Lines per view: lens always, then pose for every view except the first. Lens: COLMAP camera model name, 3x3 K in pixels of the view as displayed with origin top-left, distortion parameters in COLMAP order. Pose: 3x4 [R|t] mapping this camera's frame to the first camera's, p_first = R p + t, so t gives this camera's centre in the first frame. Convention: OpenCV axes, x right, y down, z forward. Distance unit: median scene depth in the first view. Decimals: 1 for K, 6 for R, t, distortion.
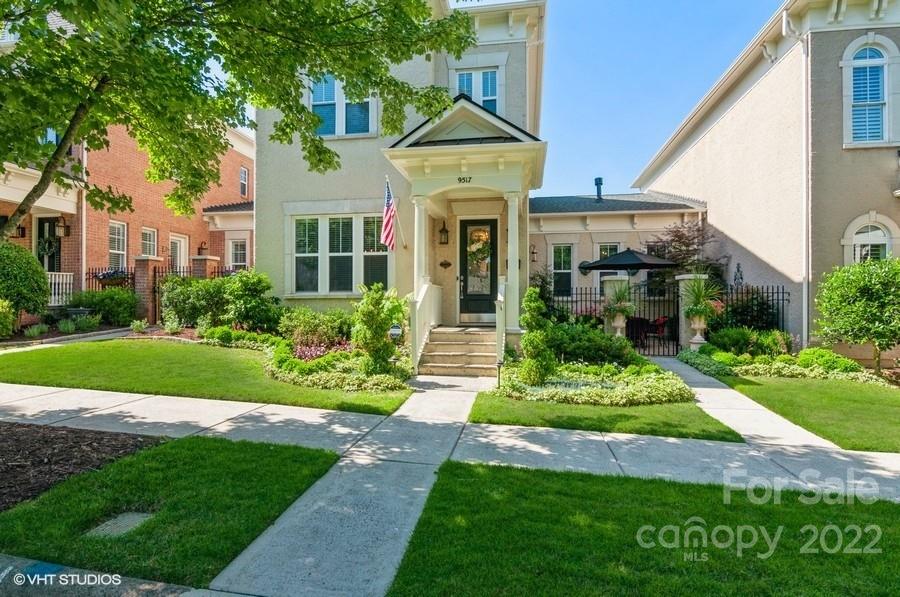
lens RADIAL K [[506.4, 0, 448.0], [0, 506.4, 286.0], [0, 0, 1]] dist [0.000142, -0.000106]
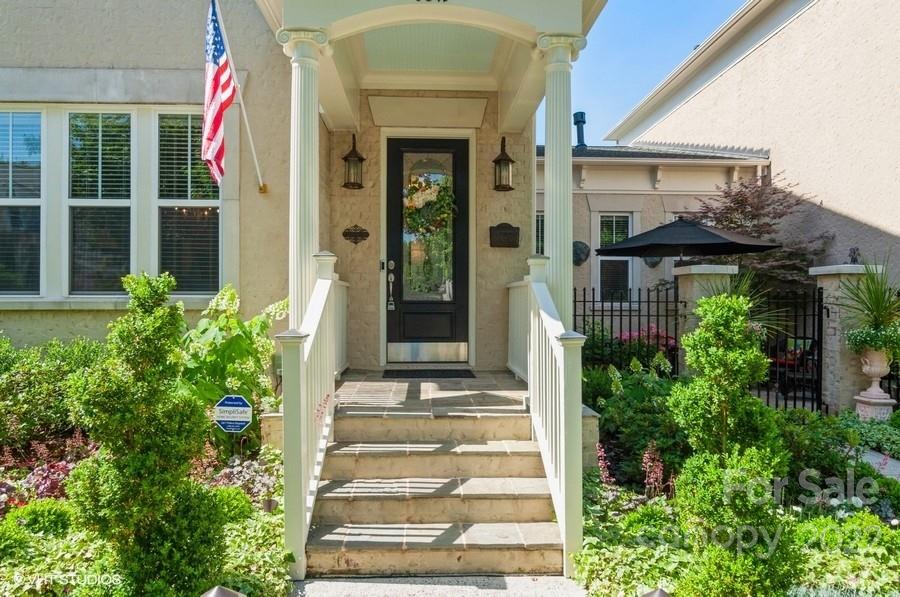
lens RADIAL K [[638.5, 0, 450.0], [0, 638.5, 298.5], [0, 0, 1]] dist [-0.001998, -0.001392]
pose [[0.979458, 0.004717, 0.201594, -0.037387], [-0.010436, 0.999572, 0.027314, -0.002008], [-0.201379, -0.028857, 0.979088, 0.432904]]
